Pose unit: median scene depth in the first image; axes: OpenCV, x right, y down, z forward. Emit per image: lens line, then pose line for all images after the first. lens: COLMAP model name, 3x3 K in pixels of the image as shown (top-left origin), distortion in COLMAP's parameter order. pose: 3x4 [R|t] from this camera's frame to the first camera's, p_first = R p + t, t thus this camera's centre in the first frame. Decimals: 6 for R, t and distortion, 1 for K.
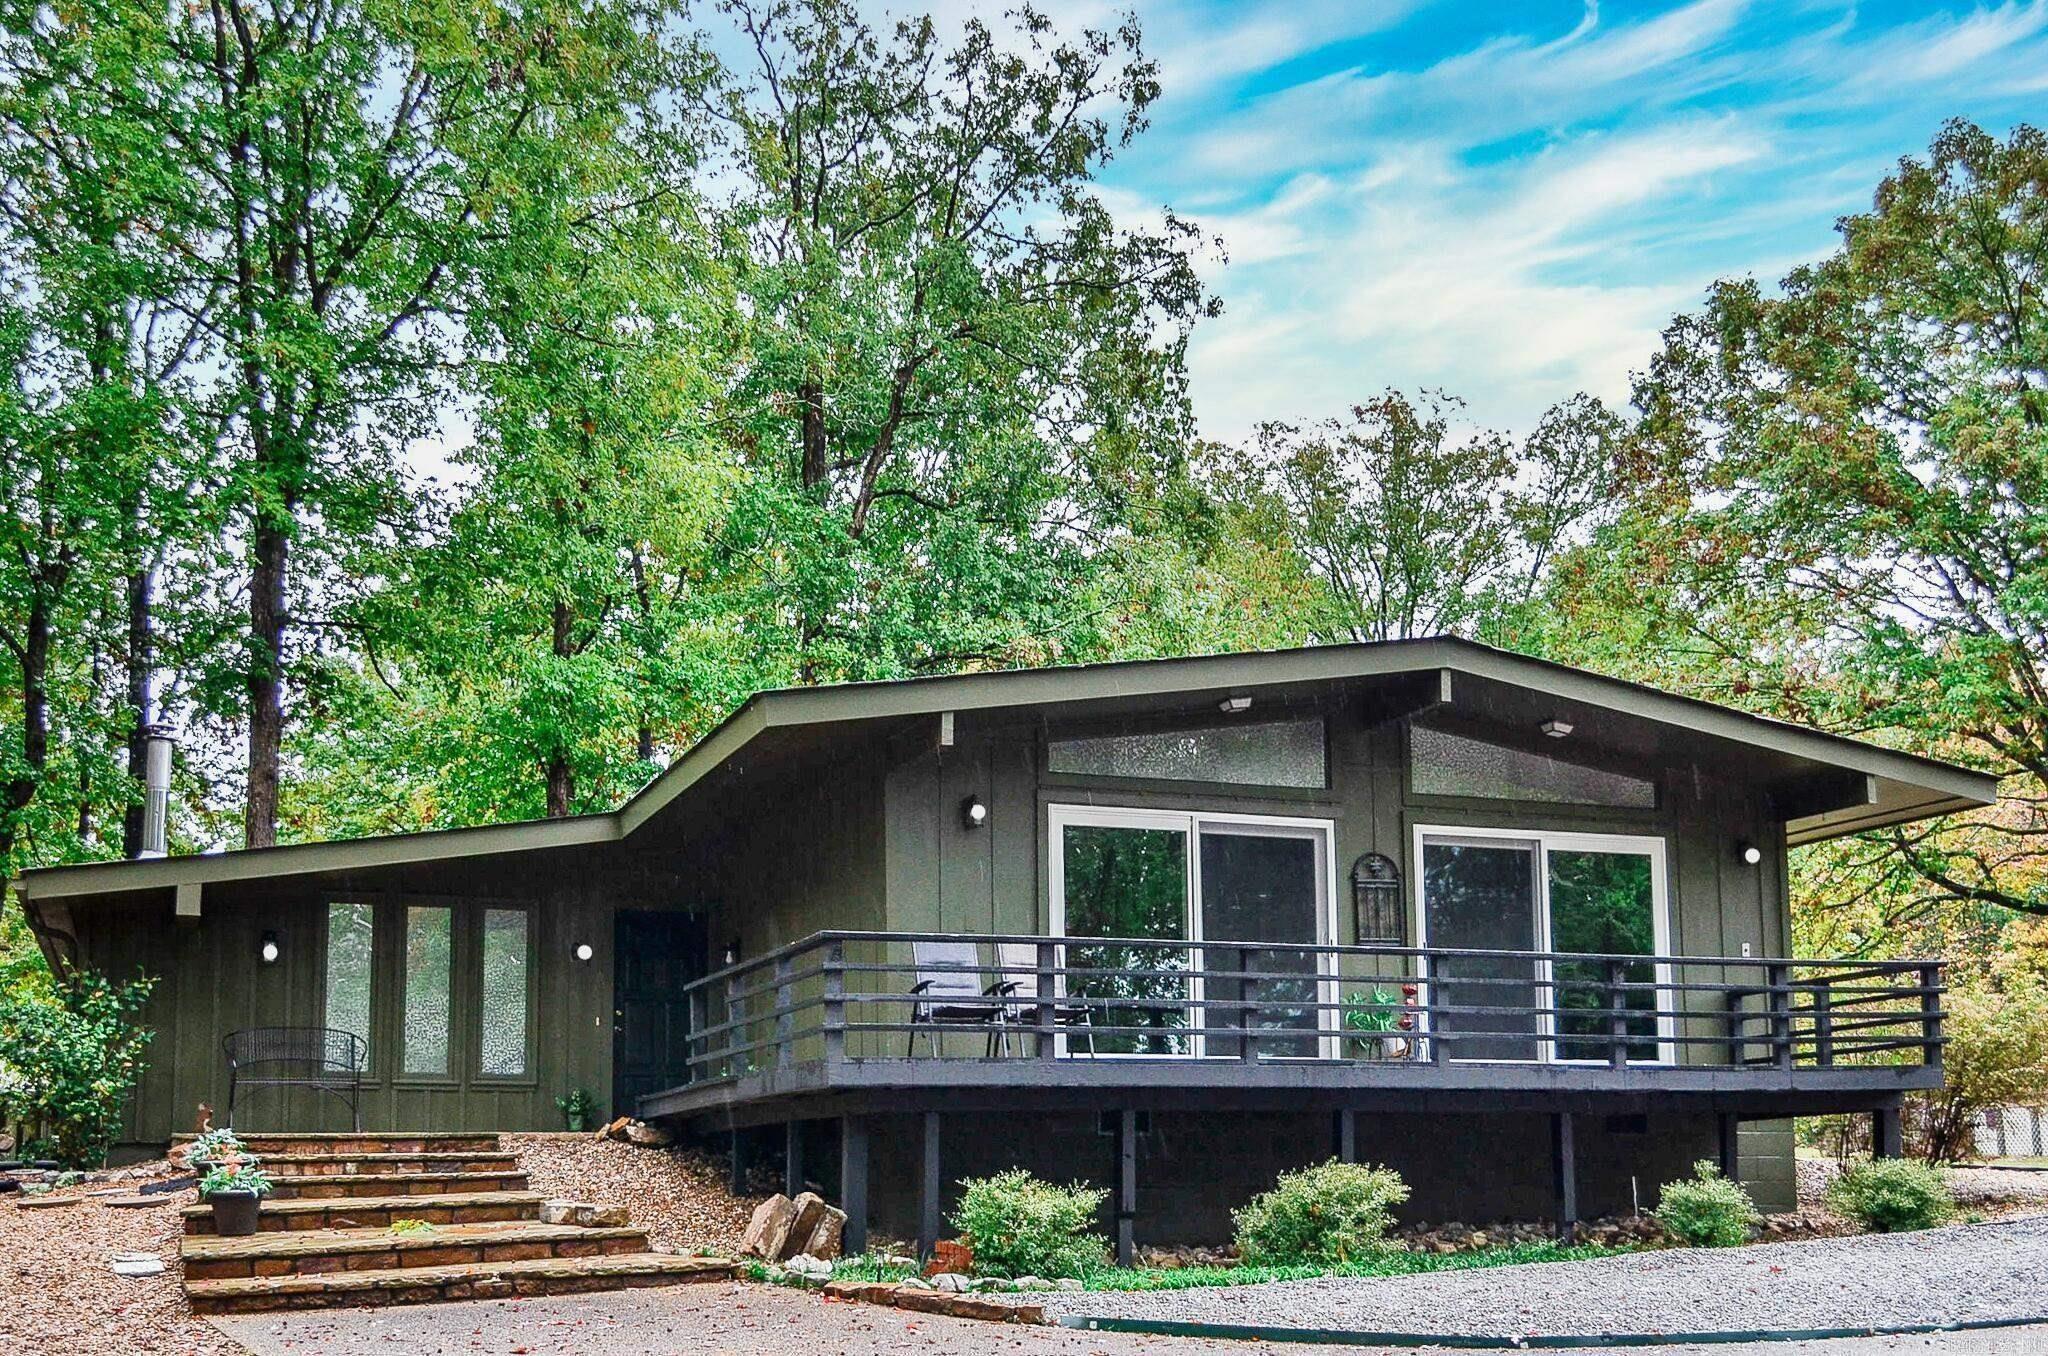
lens RADIAL K [[2068.3, 0, 1019.1], [0, 2068.3, 739.8], [0, 0, 1]] dist [-0.041156, 0.014670]
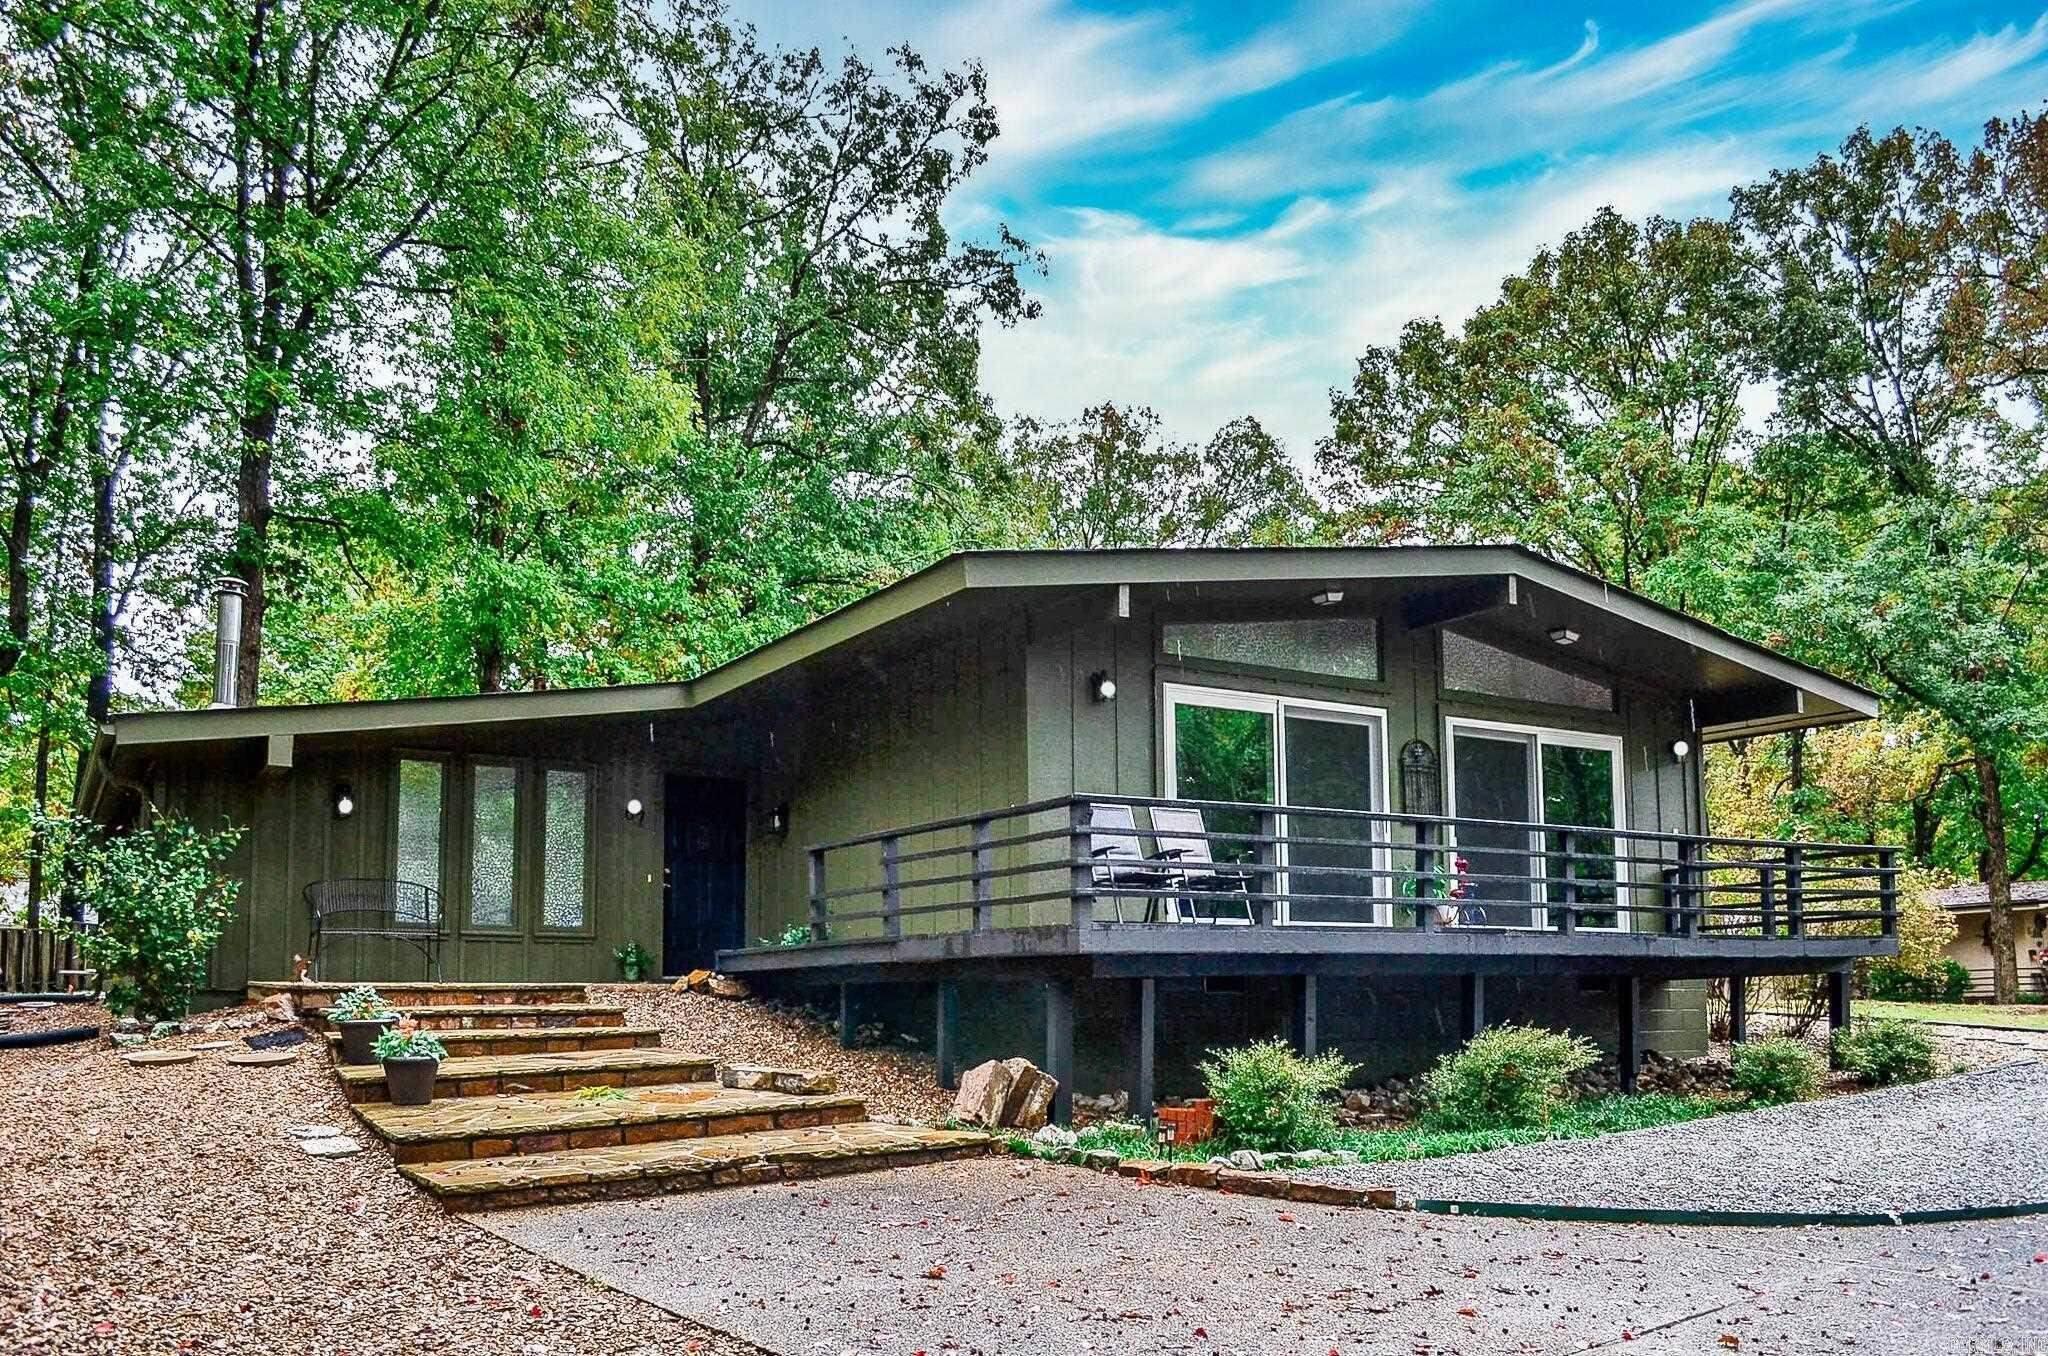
lens RADIAL K [[1547.4, 0, 999.2], [0, 1547.4, 727.3], [0, 0, 1]] dist [-0.065912, 0.002347]
pose [[0.985901, 0.033148, 0.164012, -0.181043], [-0.039100, 0.998684, 0.033192, 0.028251], [-0.162695, -0.039137, 0.985900, 0.212560]]
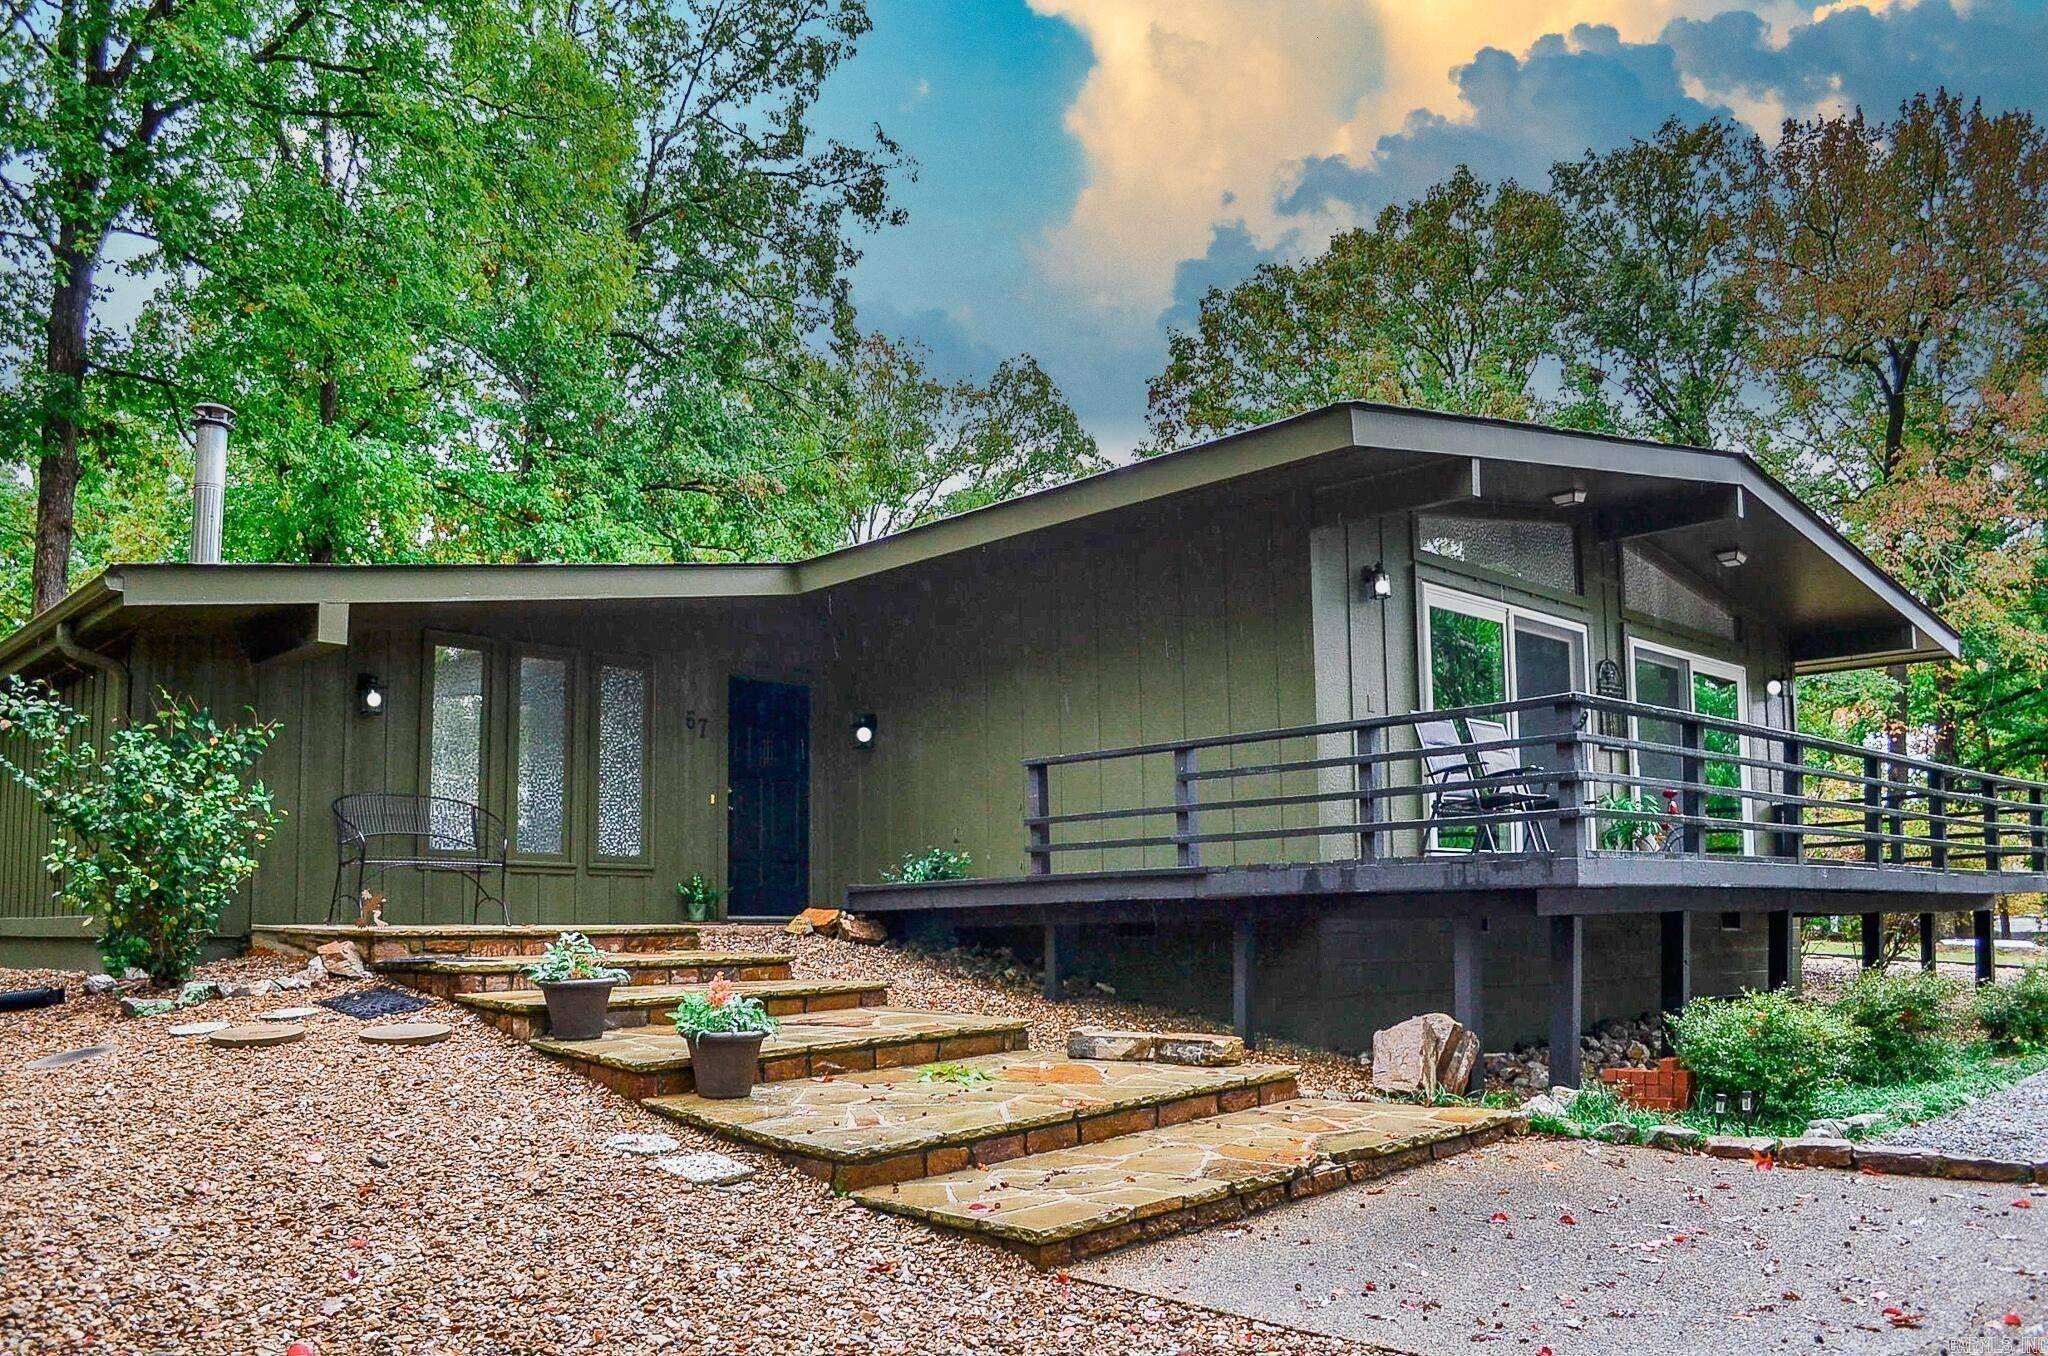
lens RADIAL K [[1530.3, 0, 1024.0], [0, 1530.3, 678.0], [0, 0, 1]] dist [-0.069057, 0.000650]
pose [[0.929915, 0.060598, 0.362749, -0.365962], [-0.076078, 0.996694, 0.028526, 0.062530], [-0.359821, -0.054124, 0.931450, 0.384663]]
